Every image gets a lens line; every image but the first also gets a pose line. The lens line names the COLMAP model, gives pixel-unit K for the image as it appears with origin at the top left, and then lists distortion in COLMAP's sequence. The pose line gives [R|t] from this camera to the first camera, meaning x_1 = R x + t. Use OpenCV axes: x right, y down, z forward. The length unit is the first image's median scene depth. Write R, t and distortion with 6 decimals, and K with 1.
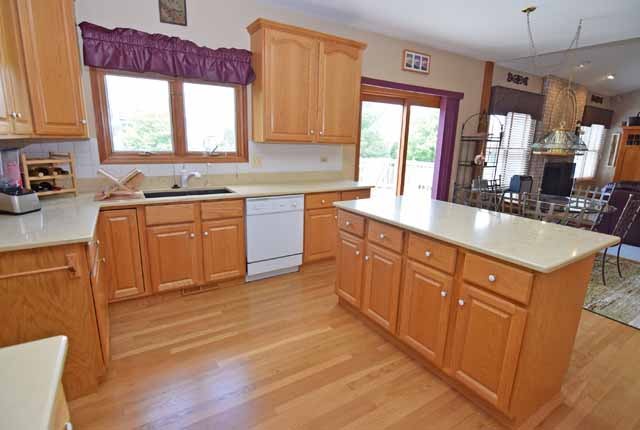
lens RADIAL K [[318.6, 0, 322.2], [0, 318.6, 213.8], [0, 0, 1]] dist [-0.016977, -0.002691]
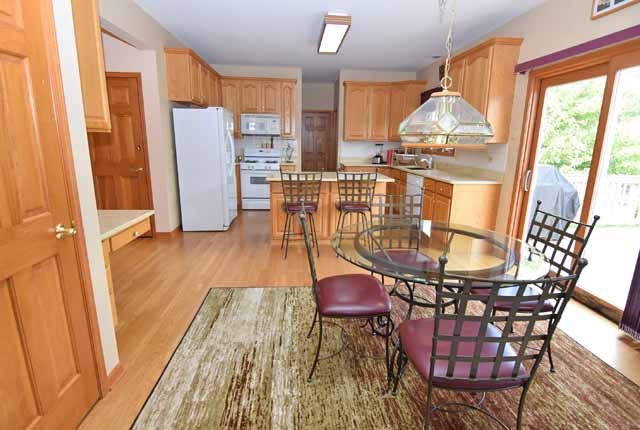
lens RADIAL K [[312.4, 0, 316.1], [0, 312.4, 238.2], [0, 0, 1]] dist [-0.010362, -0.000804]
pose [[-0.476237, 0.215143, -0.852591, 1.303136], [-0.245836, 0.898365, 0.364012, -0.183433], [0.844253, 0.382954, -0.374944, 1.092171]]
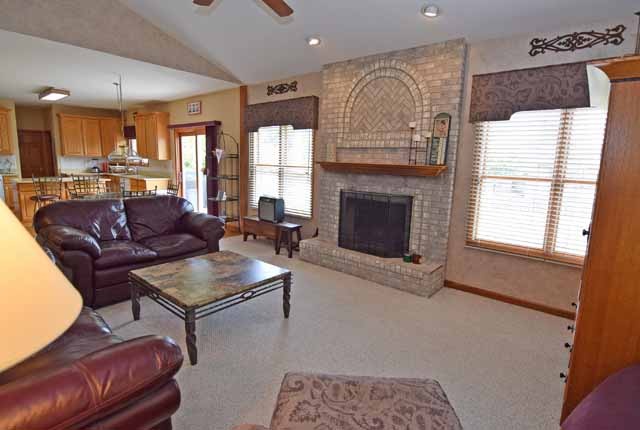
lens RADIAL K [[318.6, 0, 333.3], [0, 318.6, 216.2], [0, 0, 1]] dist [-0.016977, -0.002691]
pose [[0.340182, 0.134517, -0.930689, 2.490395], [-0.246844, 0.967782, 0.049653, -0.256507], [0.907383, 0.212844, 0.362427, 1.420977]]
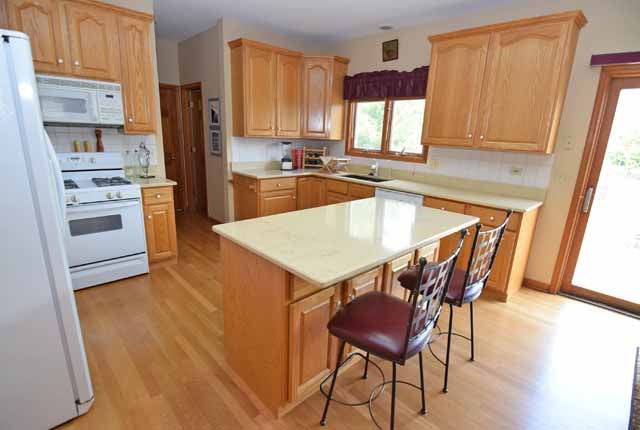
lens RADIAL K [[312.4, 0, 320.4], [0, 312.4, 220.3], [0, 0, 1]] dist [-0.010362, -0.000804]
pose [[0.206370, 0.236732, -0.949405, 0.764455], [-0.265987, 0.947325, 0.178396, -0.067749], [0.941627, 0.215714, 0.258467, 0.391412]]
